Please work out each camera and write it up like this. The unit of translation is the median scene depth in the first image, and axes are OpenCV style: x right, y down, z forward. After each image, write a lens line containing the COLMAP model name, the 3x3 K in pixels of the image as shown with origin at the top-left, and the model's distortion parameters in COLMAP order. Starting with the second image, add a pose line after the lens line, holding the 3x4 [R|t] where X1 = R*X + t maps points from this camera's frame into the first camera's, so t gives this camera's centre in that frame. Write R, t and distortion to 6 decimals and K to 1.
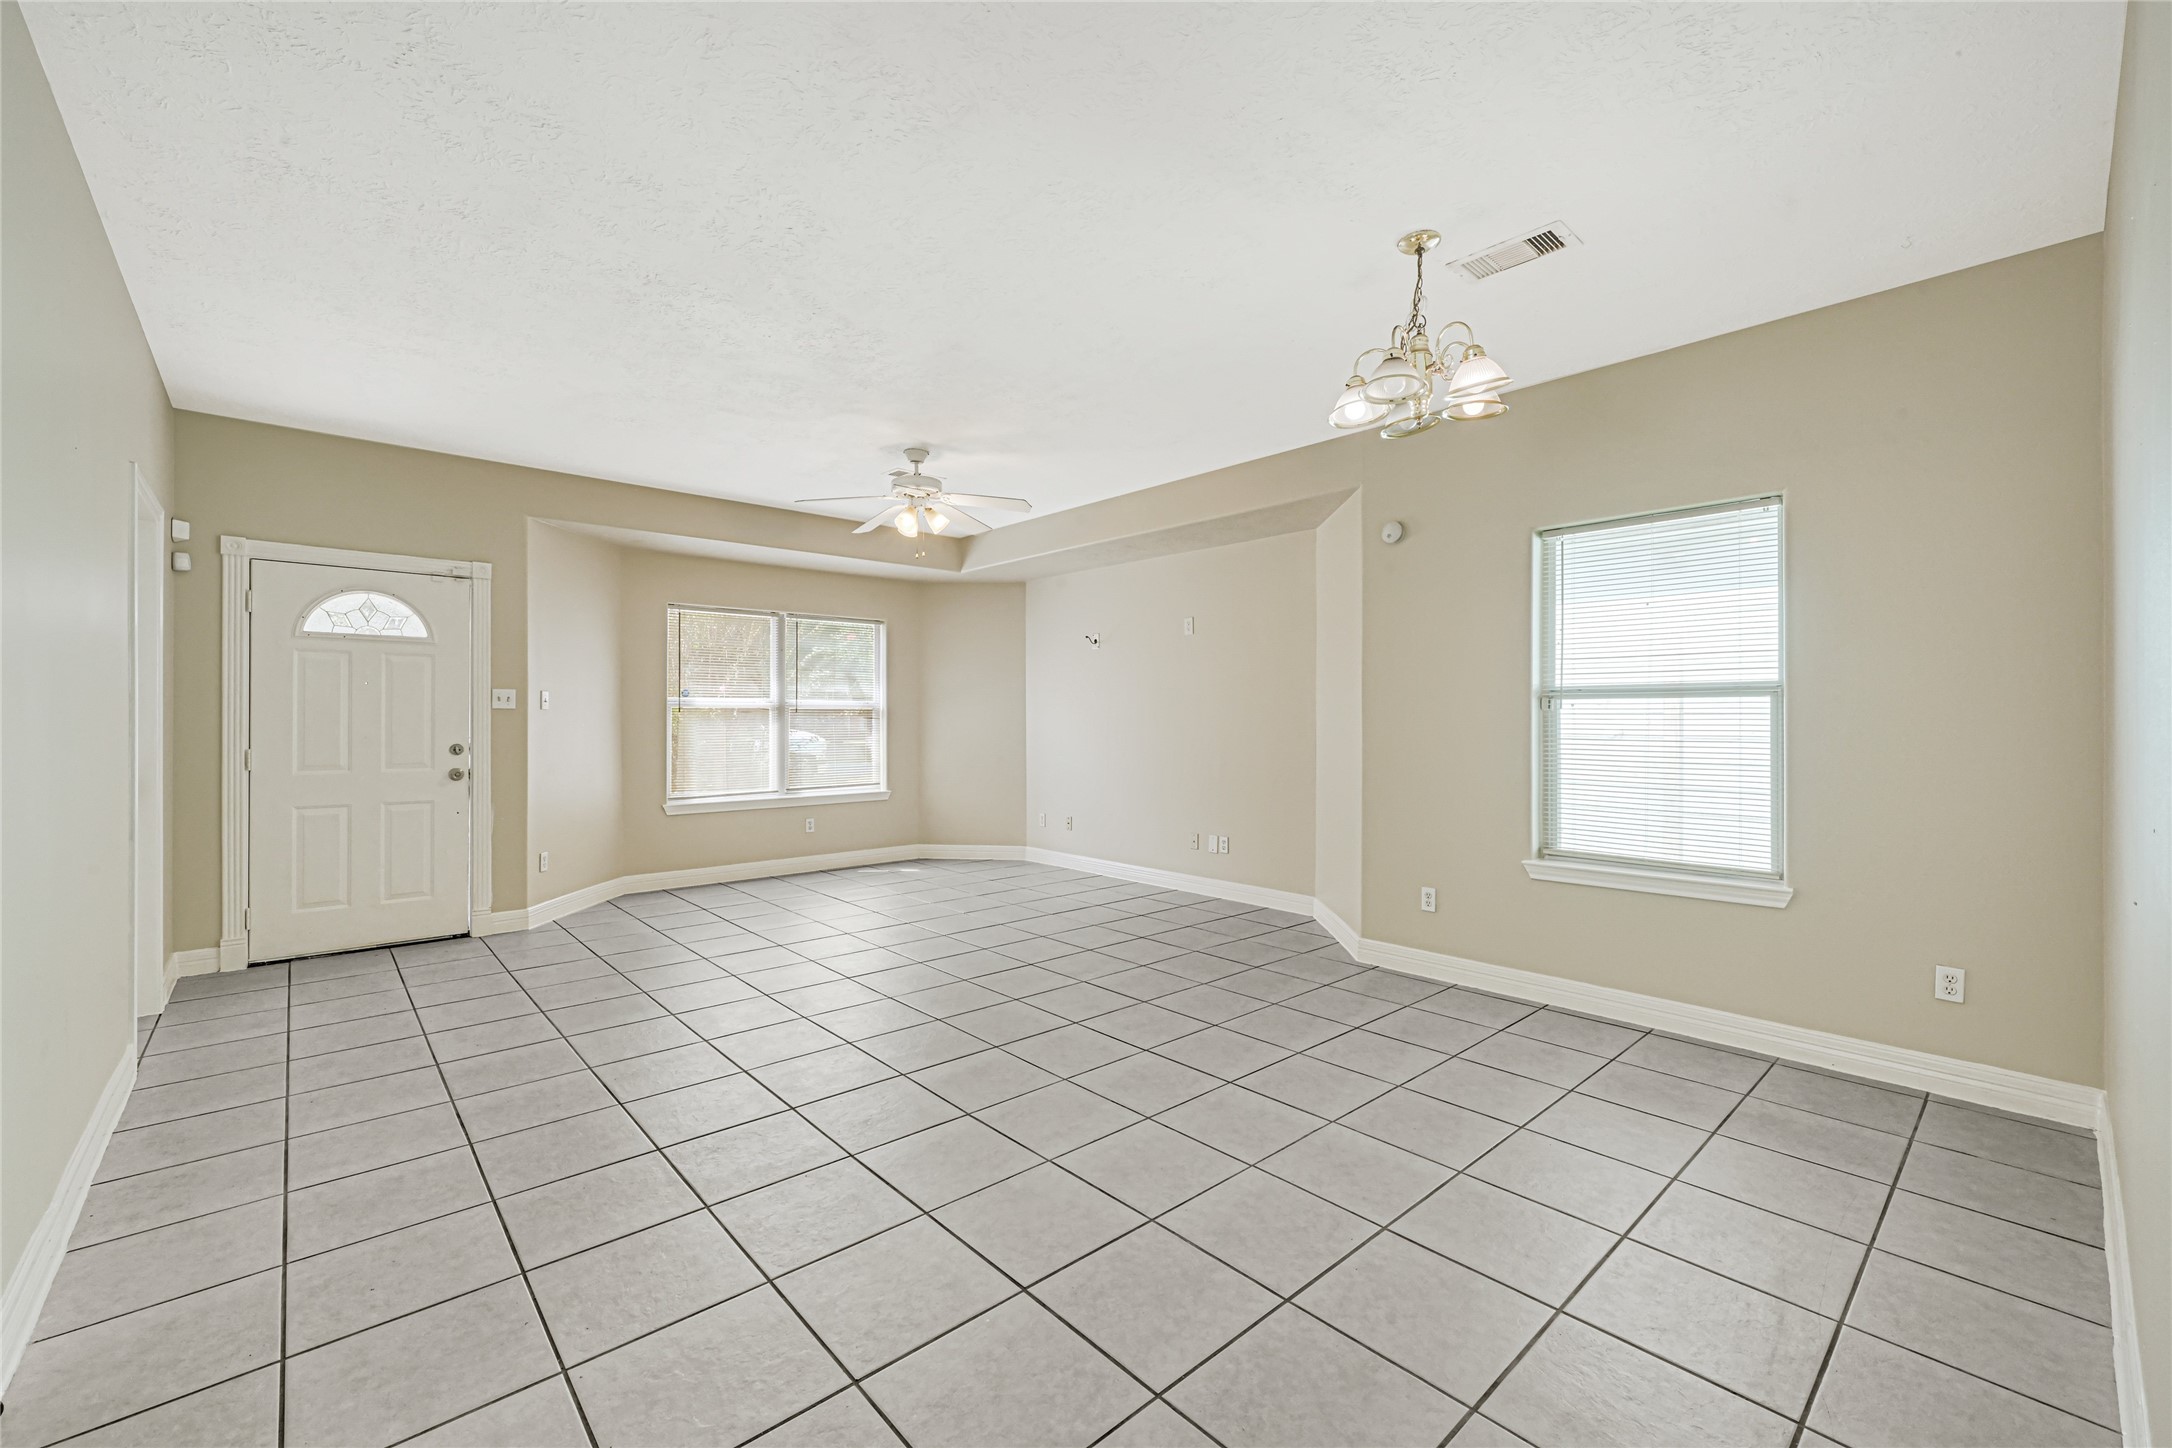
lens RADIAL K [[887.6, 0, 1082.5], [0, 887.6, 706.0], [0, 0, 1]] dist [-0.000879, 0.000529]
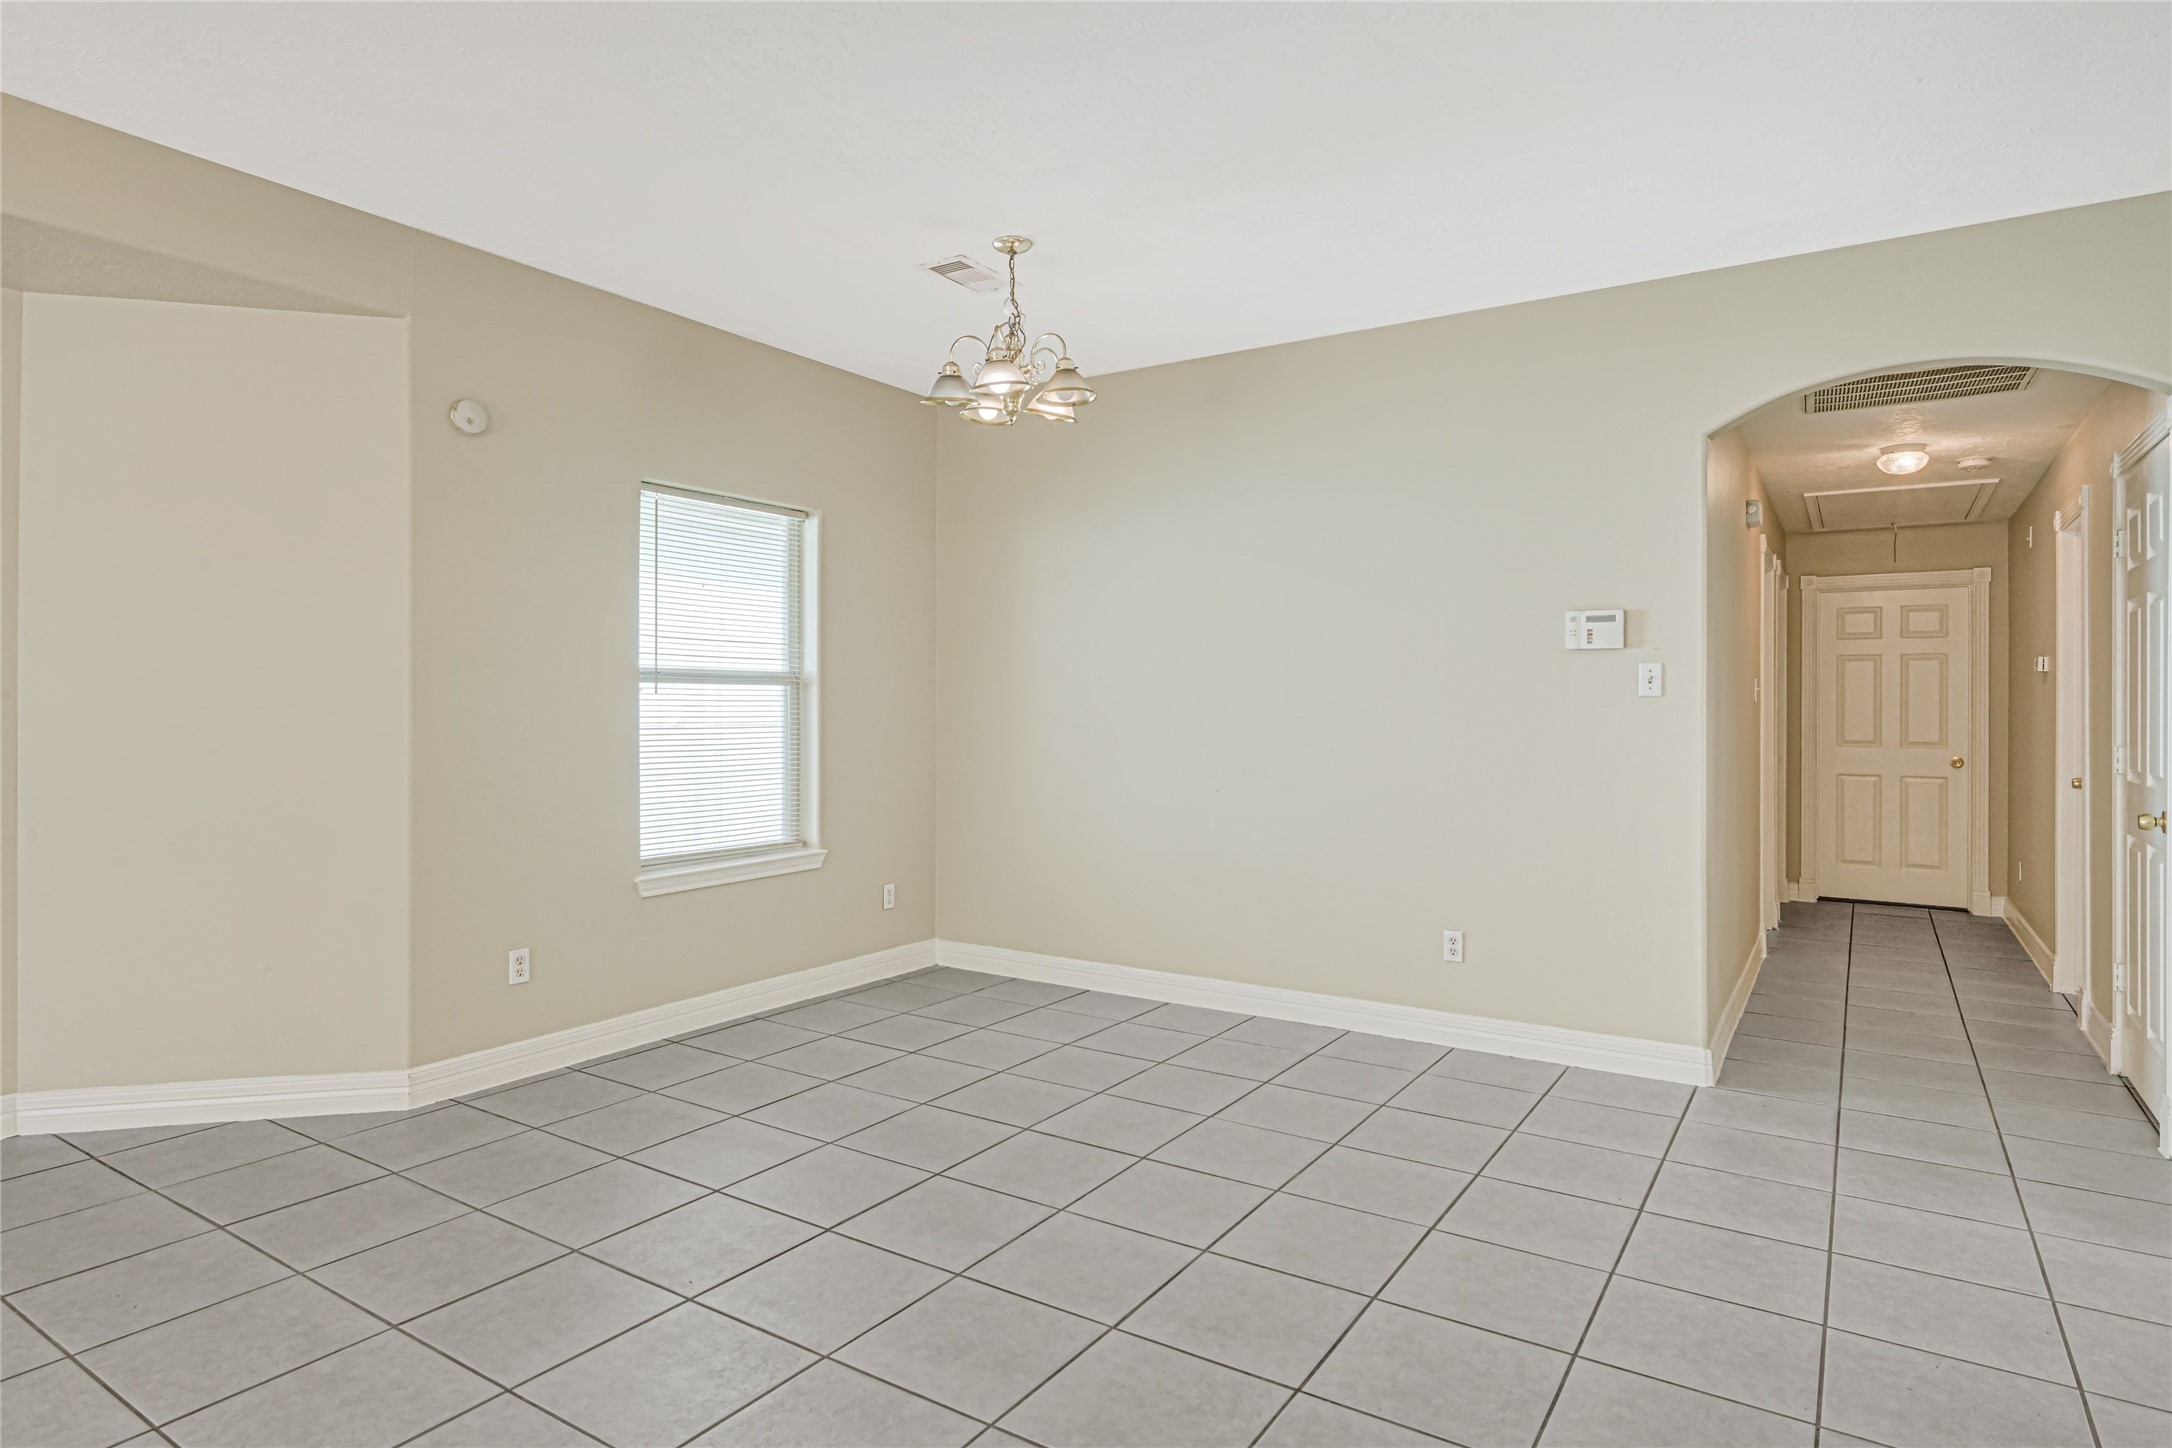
lens RADIAL K [[1194.5, 0, 1081.2], [0, 1194.5, 703.2], [0, 0, 1]] dist [-0.000802, -0.003147]
pose [[-0.261418, -0.003189, 0.965221, -0.796592], [-0.017458, 0.999847, -0.001425, 0.007070], [-0.965068, -0.017223, -0.261433, 1.048402]]
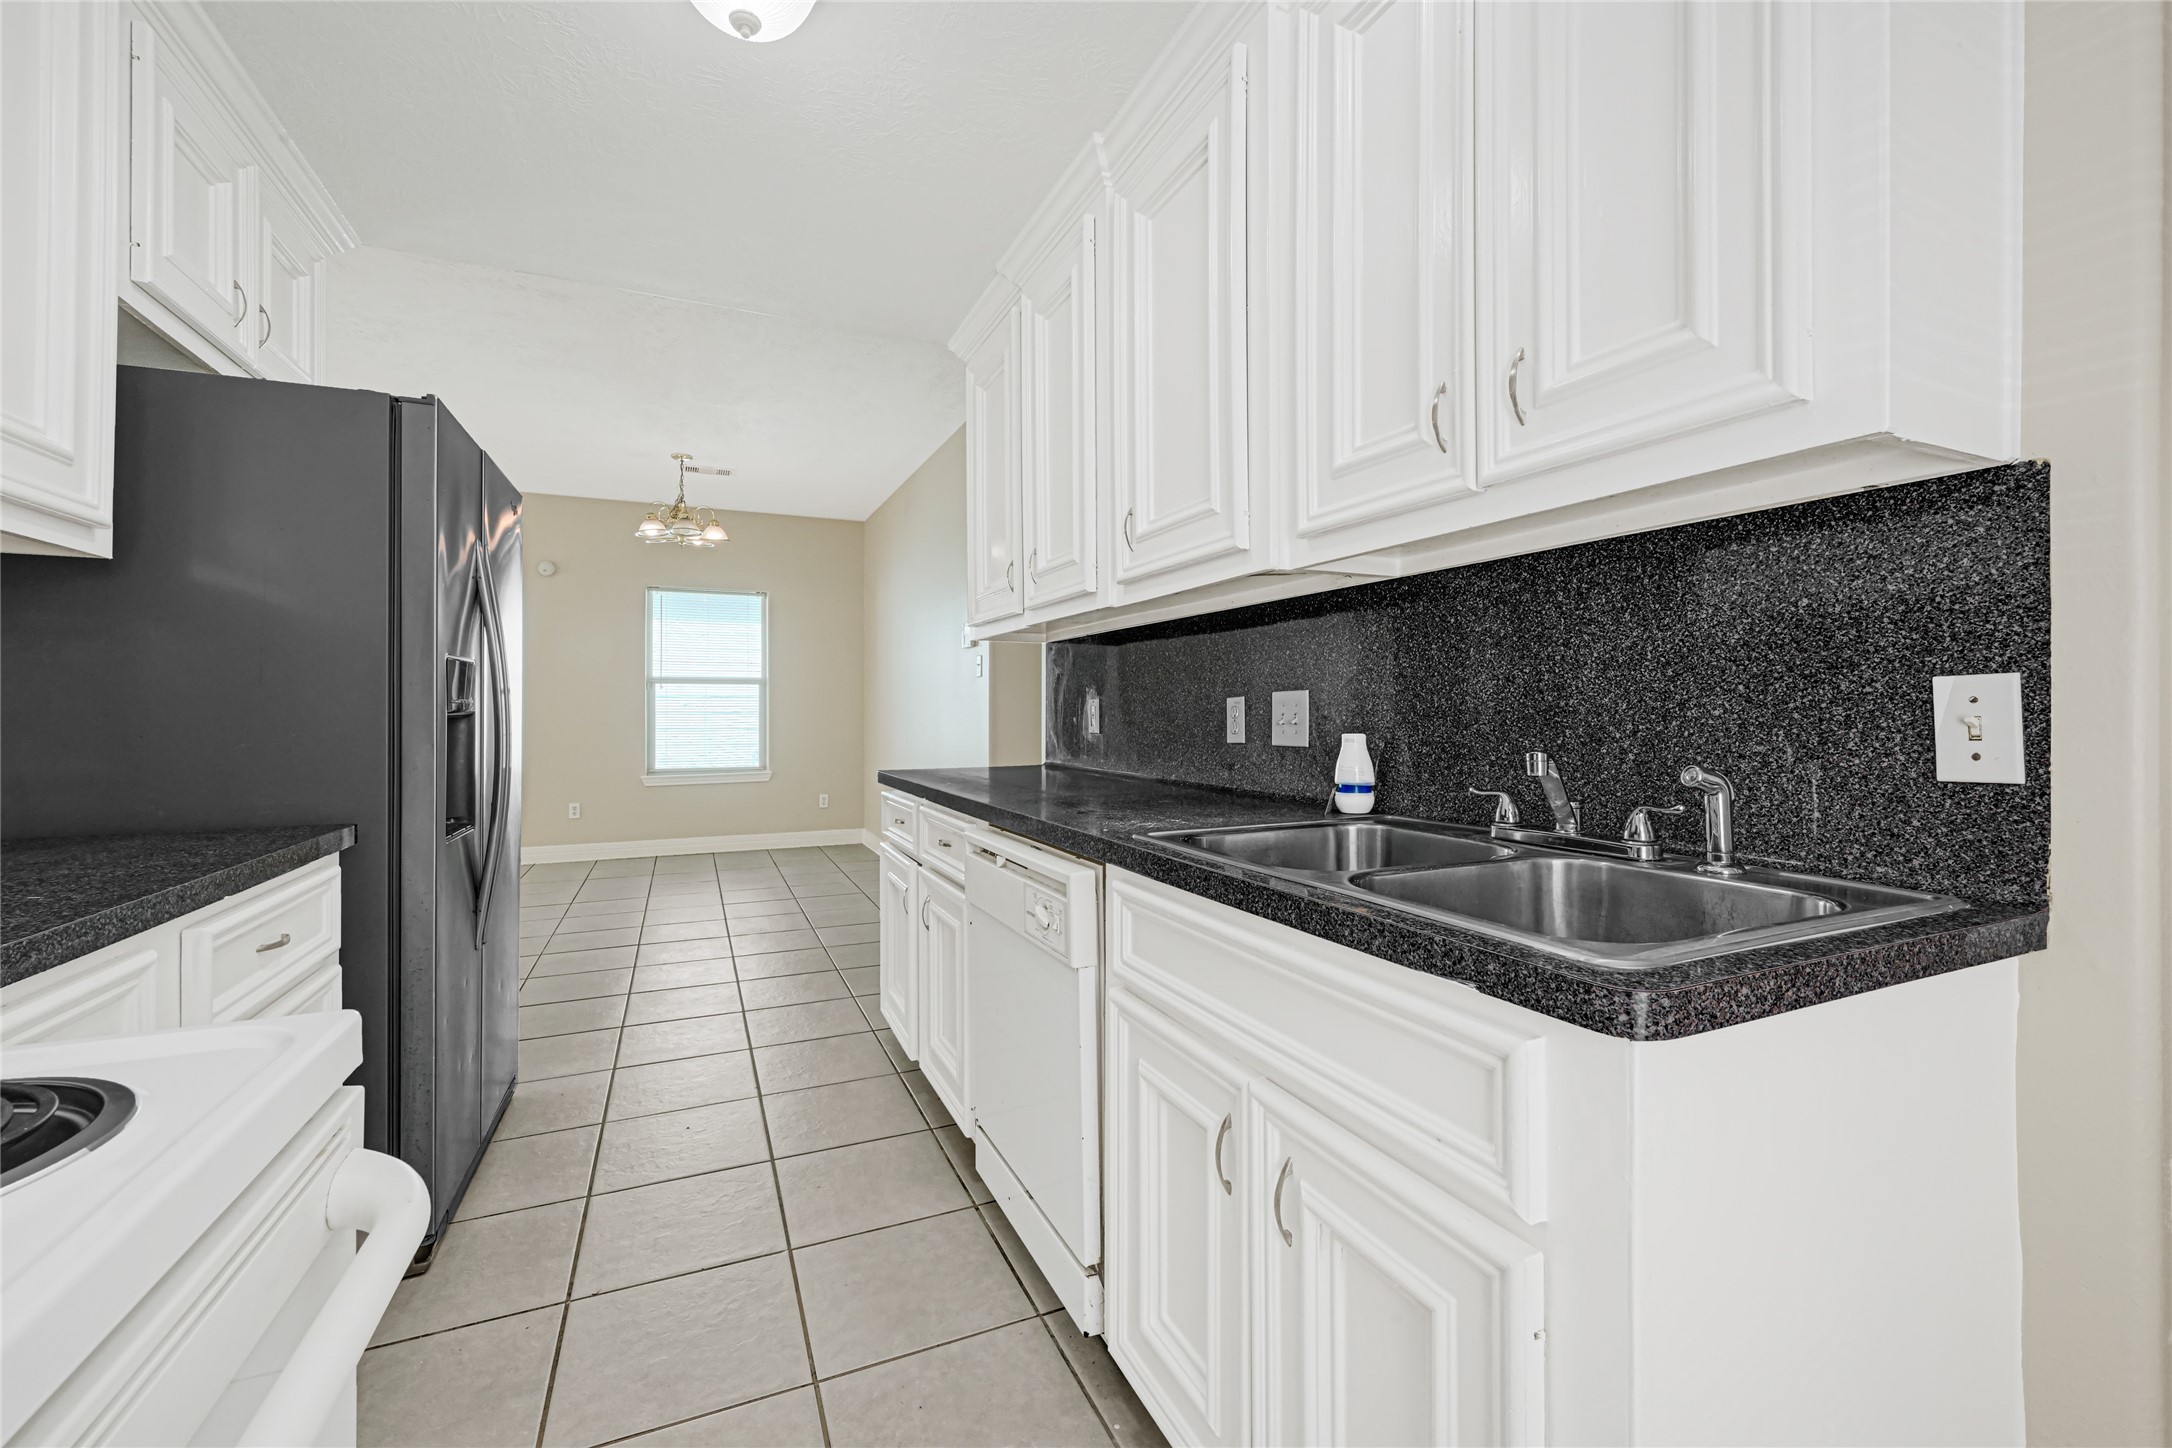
lens RADIAL K [[894.8, 0, 1080.5], [0, 894.8, 706.0], [0, 0, 1]] dist [0.006699, 0.000190]
pose [[0.305102, 0.000858, 0.952319, -1.057192], [-0.011604, 0.999929, 0.002816, 0.024705], [-0.952249, -0.011910, 0.305090, -0.401476]]
